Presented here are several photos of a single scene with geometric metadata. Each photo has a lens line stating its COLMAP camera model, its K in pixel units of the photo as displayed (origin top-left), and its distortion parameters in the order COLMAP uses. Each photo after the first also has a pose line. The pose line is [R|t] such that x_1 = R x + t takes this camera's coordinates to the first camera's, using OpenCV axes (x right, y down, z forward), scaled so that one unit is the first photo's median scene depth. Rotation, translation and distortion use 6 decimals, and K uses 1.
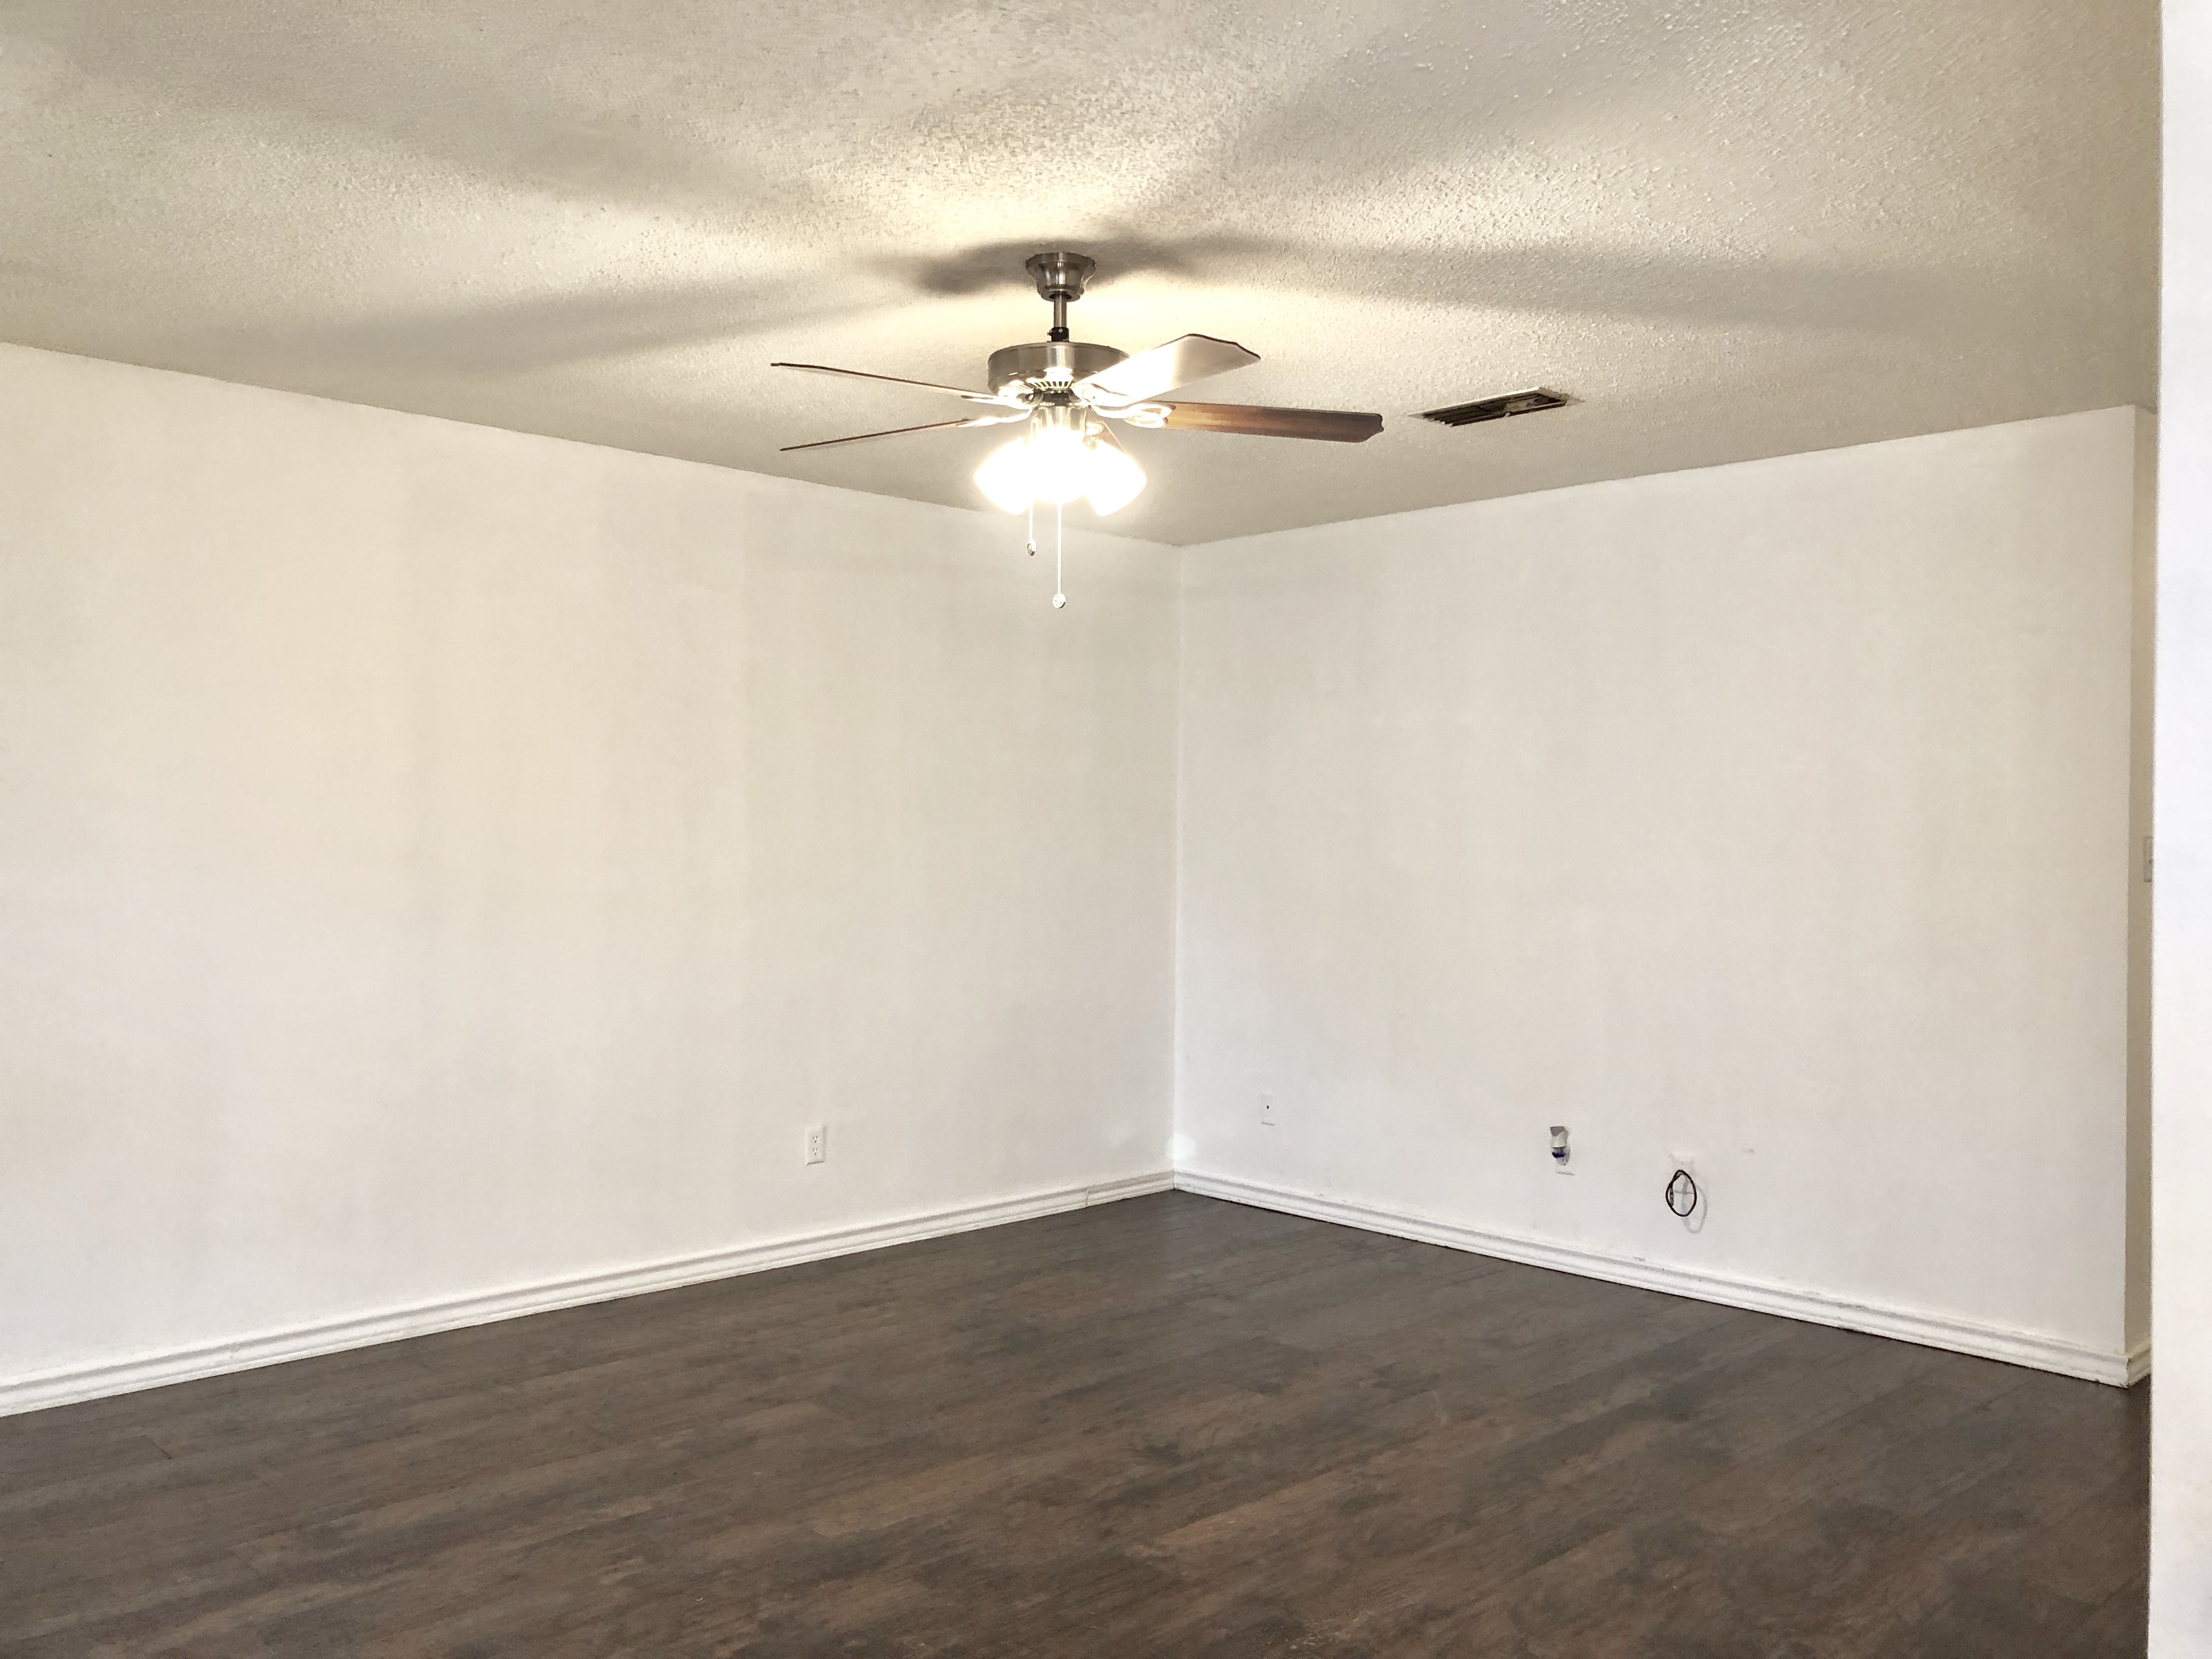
lens RADIAL K [[1859.0, 0, 1106.0], [0, 1859.0, 829.5], [0, 0, 1]] dist [0.018213, -0.009213]
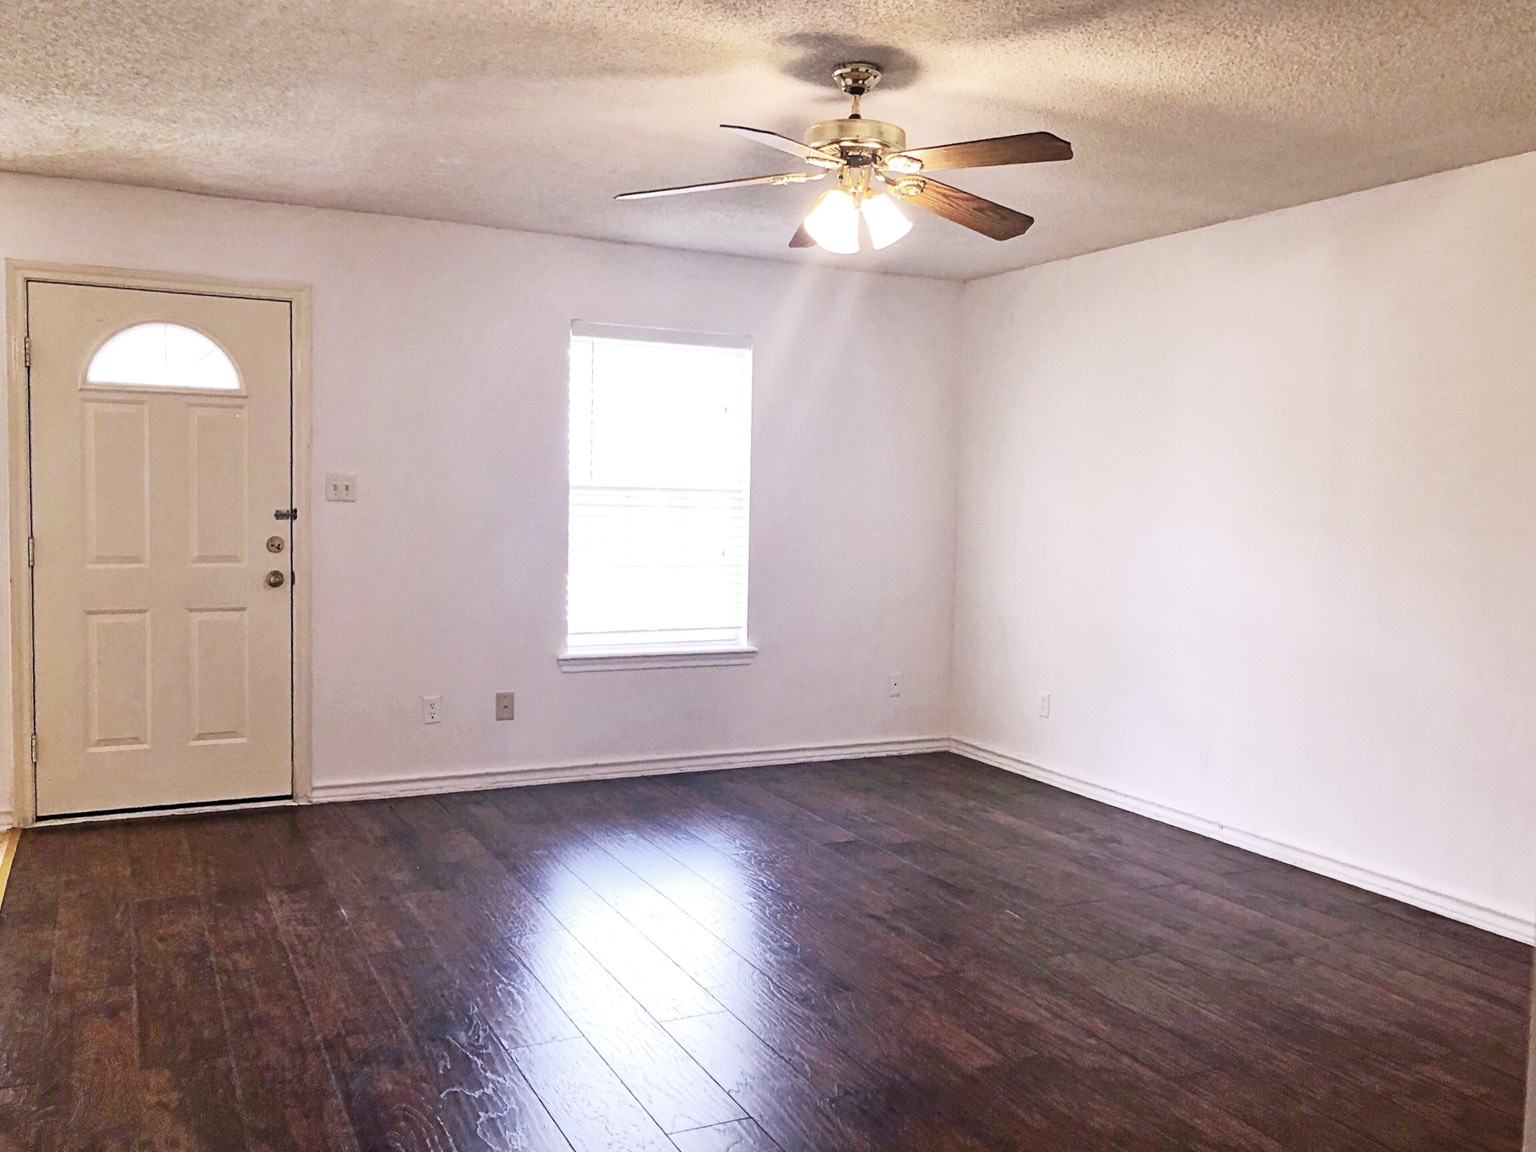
lens RADIAL K [[1290.9, 0, 768.0], [0, 1290.9, 576.0], [0, 0, 1]] dist [0.018213, -0.009213]
pose [[-0.328480, 0.047417, -0.943320, 0.721745], [-0.015138, 0.998346, 0.055454, 0.002251], [0.944390, 0.032496, -0.327219, 0.988442]]
